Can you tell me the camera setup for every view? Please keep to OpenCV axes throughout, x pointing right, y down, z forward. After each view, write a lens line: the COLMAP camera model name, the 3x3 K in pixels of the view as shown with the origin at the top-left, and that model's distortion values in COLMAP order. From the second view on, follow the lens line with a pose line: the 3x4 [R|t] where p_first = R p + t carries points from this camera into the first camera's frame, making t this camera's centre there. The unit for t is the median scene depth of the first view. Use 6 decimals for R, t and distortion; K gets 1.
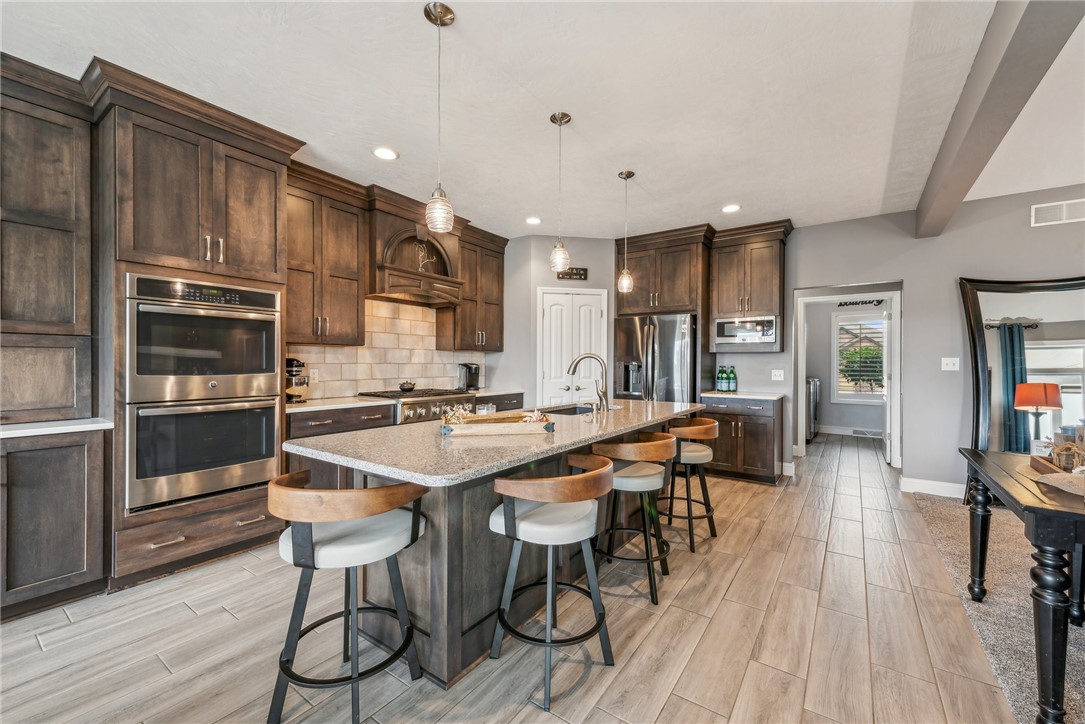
lens RADIAL K [[434.3, 0, 543.3], [0, 434.3, 365.5], [0, 0, 1]] dist [0.003481, -0.000189]
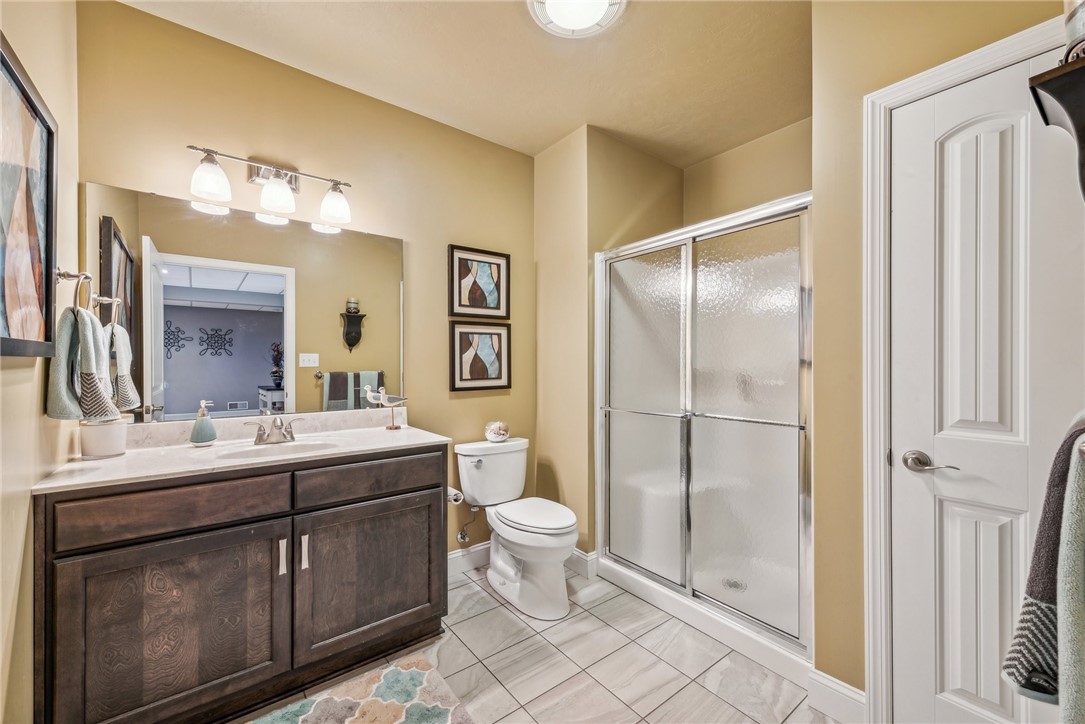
lens RADIAL K [[434.3, 0, 543.3], [0, 434.3, 365.5], [0, 0, 1]] dist [0.003481, -0.000189]
pose [[0.467089, -0.001521, -0.884209, 0.242009], [-0.002500, 0.999992, -0.003041, -0.003625], [0.884207, 0.003631, 0.467082, 0.805836]]
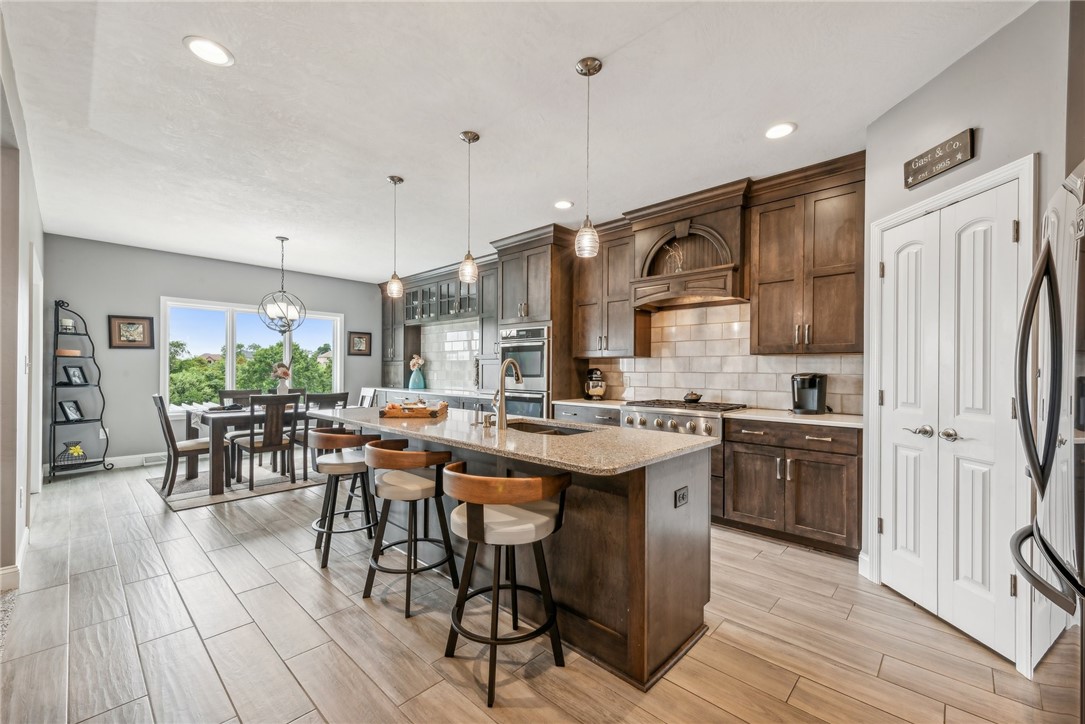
lens RADIAL K [[434.1, 0, 543.1], [0, 434.1, 371.7], [0, 0, 1]] dist [0.001943, 0.000030]
pose [[-0.141223, -0.002738, -0.989974, 0.635754], [-0.013432, 0.999909, -0.000849, -0.001171], [0.989887, 0.013177, -0.141247, 0.805335]]
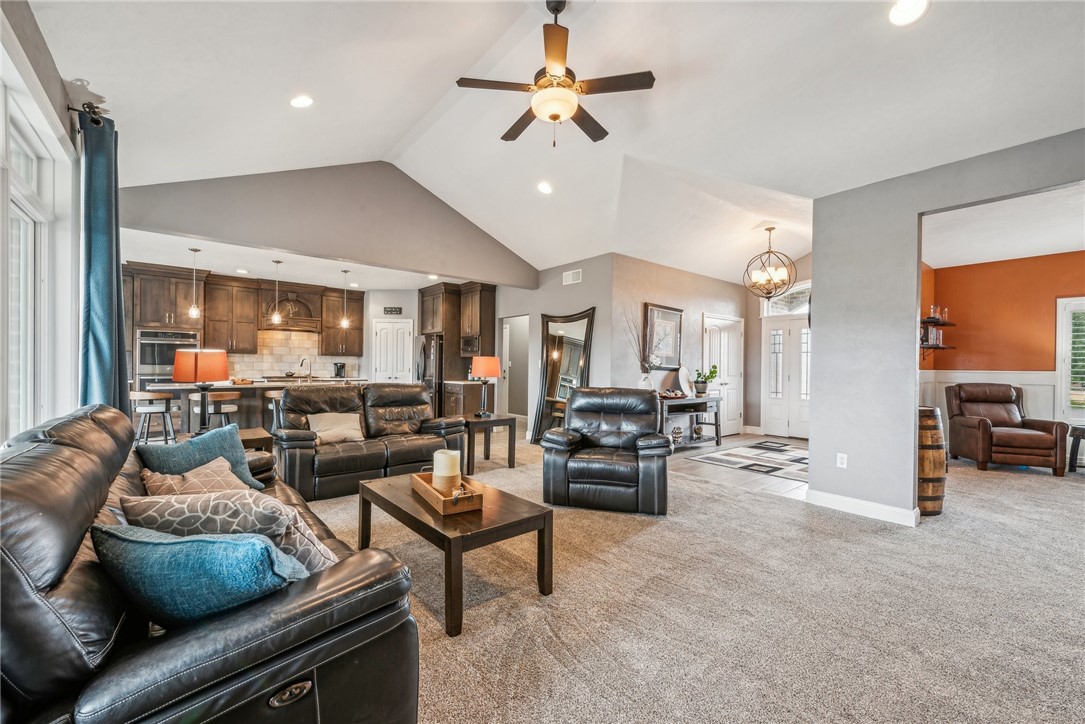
lens RADIAL K [[434.3, 0, 543.3], [0, 434.3, 365.5], [0, 0, 1]] dist [0.003481, -0.000189]
pose [[0.964505, 0.006235, -0.263990, 1.286547], [-0.008501, 0.999936, -0.007444, 0.013867], [0.263927, 0.009424, 0.964497, -0.577522]]
